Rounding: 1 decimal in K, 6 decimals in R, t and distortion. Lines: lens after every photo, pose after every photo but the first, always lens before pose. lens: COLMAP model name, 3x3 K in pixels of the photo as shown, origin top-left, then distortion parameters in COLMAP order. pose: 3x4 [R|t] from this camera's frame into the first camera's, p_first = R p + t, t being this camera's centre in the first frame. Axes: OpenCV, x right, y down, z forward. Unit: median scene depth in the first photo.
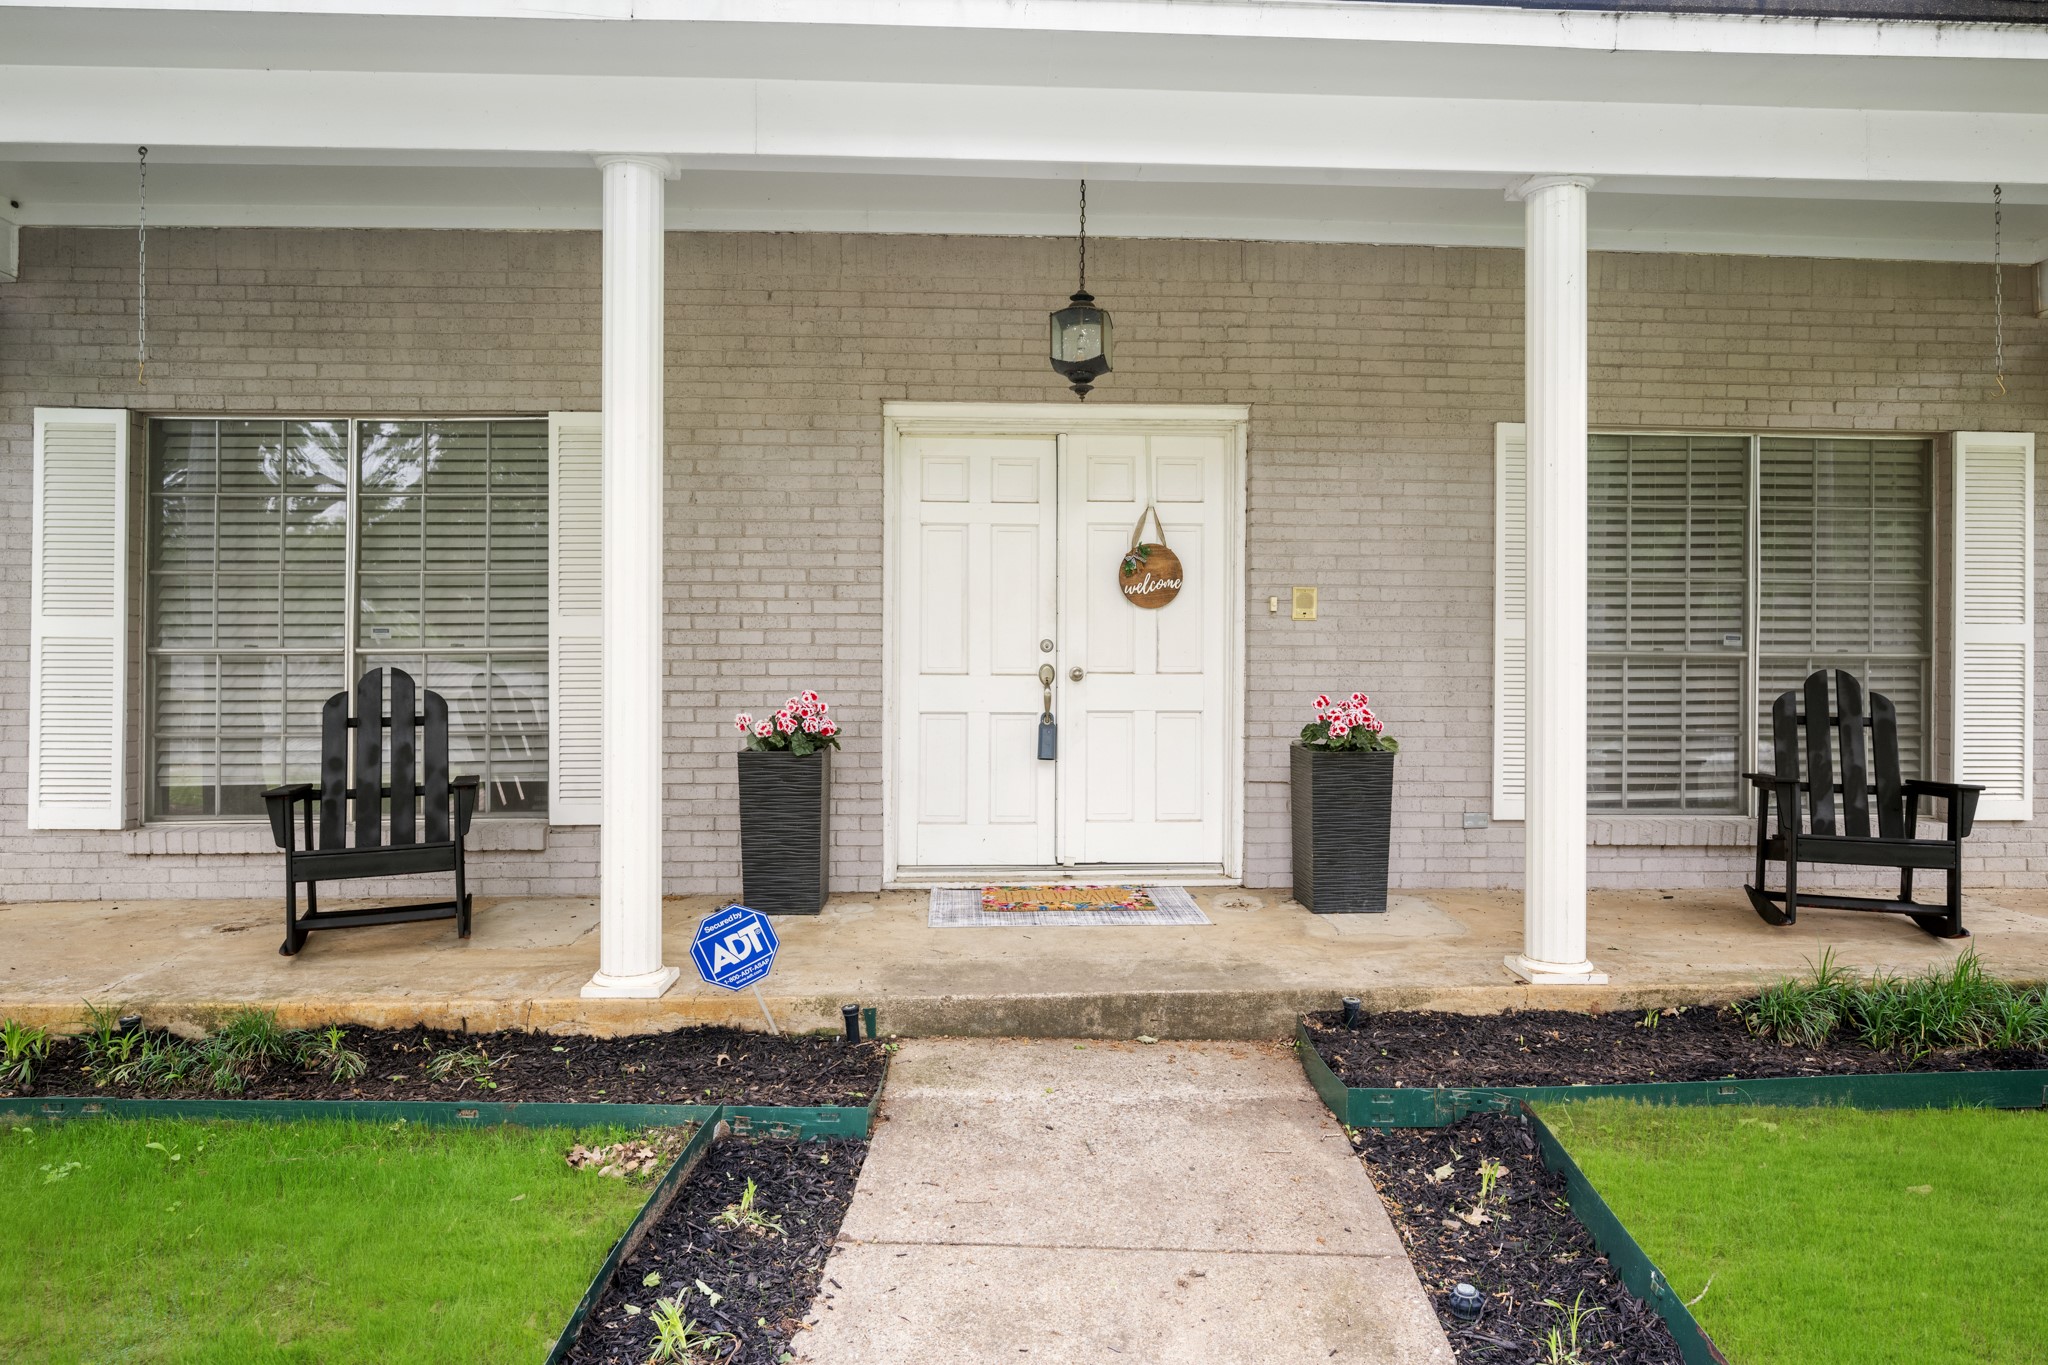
lens RADIAL K [[1200.0, 0, 1017.1], [0, 1200.0, 683.0], [0, 0, 1]] dist [-0.005606, -0.000581]
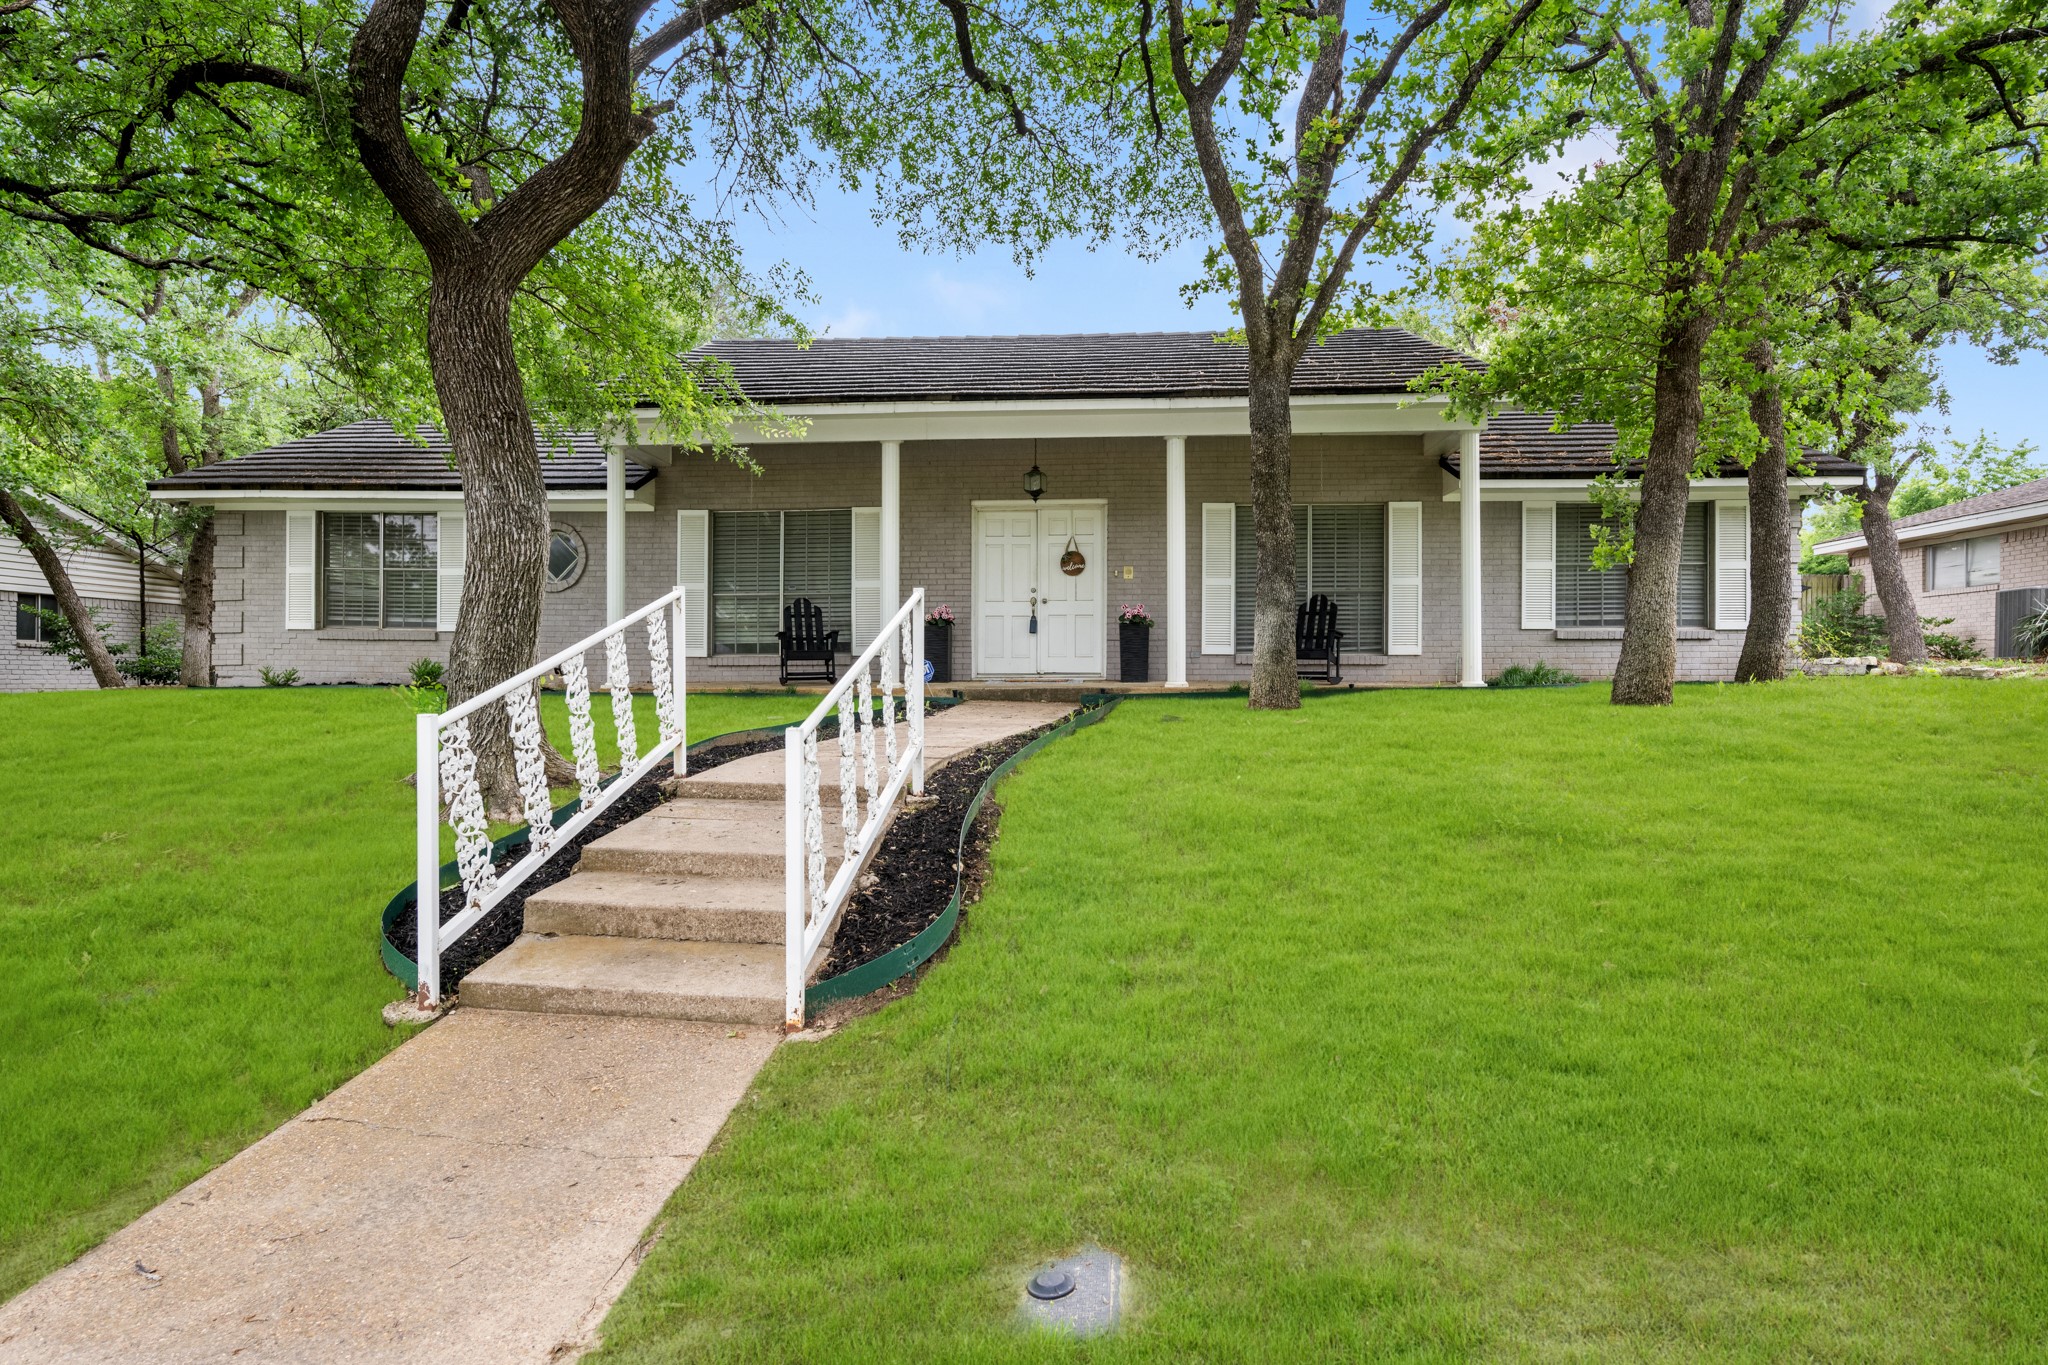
lens RADIAL K [[1114.9, 0, 1024.6], [0, 1114.9, 677.6], [0, 0, 1]] dist [0.000431, -0.000002]
pose [[0.992985, -0.002243, -0.118218, 0.304293], [0.002554, 0.999994, 0.002484, 0.159529], [0.118212, -0.002769, 0.992985, -1.483320]]
